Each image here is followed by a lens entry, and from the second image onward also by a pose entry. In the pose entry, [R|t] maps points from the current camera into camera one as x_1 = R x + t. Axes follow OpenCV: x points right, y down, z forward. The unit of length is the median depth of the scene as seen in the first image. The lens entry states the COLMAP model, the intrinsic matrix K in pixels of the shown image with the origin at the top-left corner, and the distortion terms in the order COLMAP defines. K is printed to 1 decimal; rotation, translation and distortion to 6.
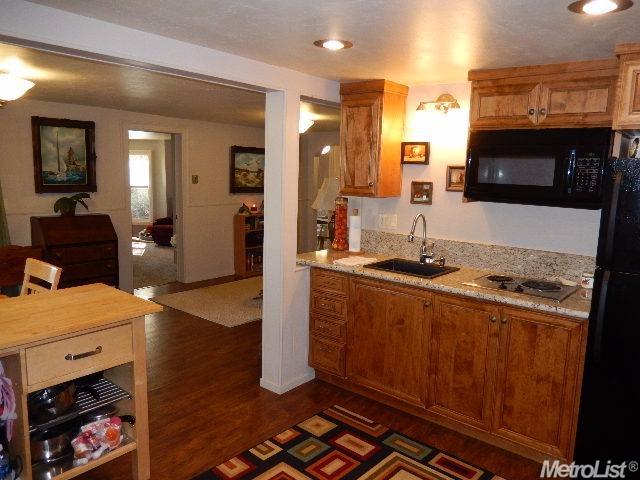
lens RADIAL K [[490.2, 0, 318.7], [0, 490.2, 239.1], [0, 0, 1]] dist [0.001842, -0.007564]
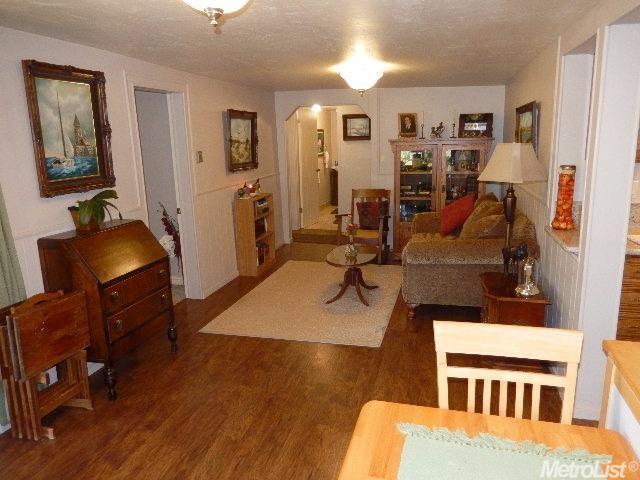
lens RADIAL K [[490.2, 0, 319.9], [0, 490.2, 240.3], [0, 0, 1]] dist [0.001842, -0.007564]
pose [[0.903535, -0.139144, 0.405294, -0.504383], [0.111178, 0.989545, 0.091875, -0.058837], [-0.413840, -0.037952, 0.909558, 0.330575]]
